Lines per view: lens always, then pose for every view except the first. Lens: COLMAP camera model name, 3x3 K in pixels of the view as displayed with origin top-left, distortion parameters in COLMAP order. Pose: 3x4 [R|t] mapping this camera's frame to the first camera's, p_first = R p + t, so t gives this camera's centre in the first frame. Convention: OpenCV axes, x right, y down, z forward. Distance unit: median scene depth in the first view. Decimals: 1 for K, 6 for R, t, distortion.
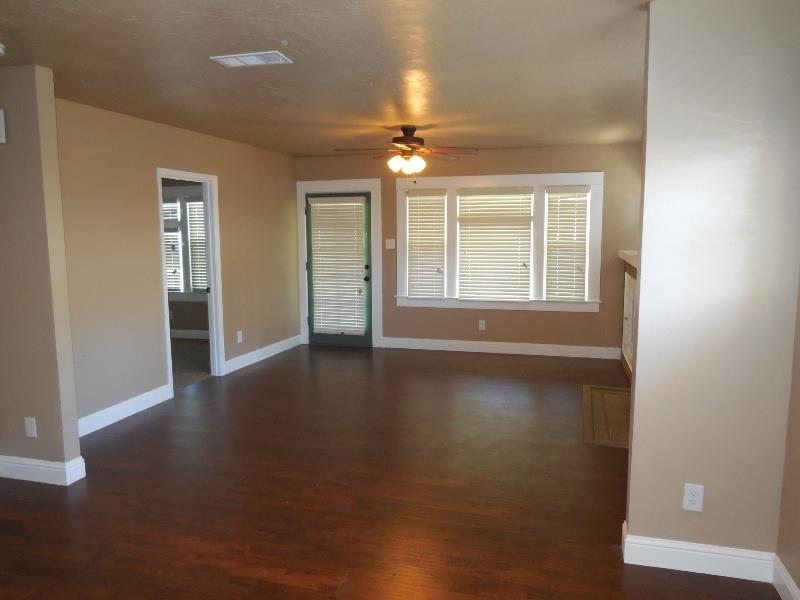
lens RADIAL K [[605.9, 0, 402.8], [0, 605.9, 301.6], [0, 0, 1]] dist [0.000534, -0.000297]
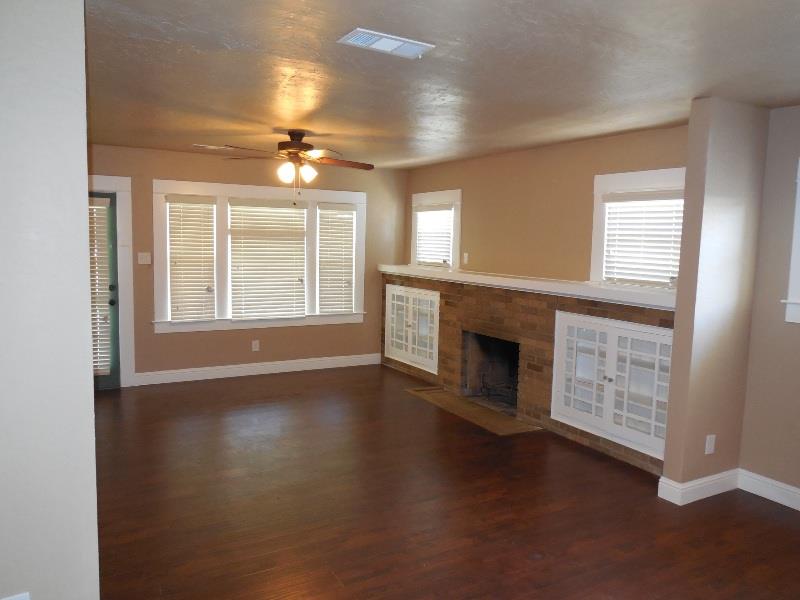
lens RADIAL K [[605.9, 0, 402.8], [0, 605.9, 301.6], [0, 0, 1]] dist [0.000534, -0.000297]
pose [[0.702908, -0.050423, 0.709491, -0.374819], [0.060908, 0.998087, 0.010591, -0.025398], [-0.708668, 0.035769, 0.704635, 0.184542]]
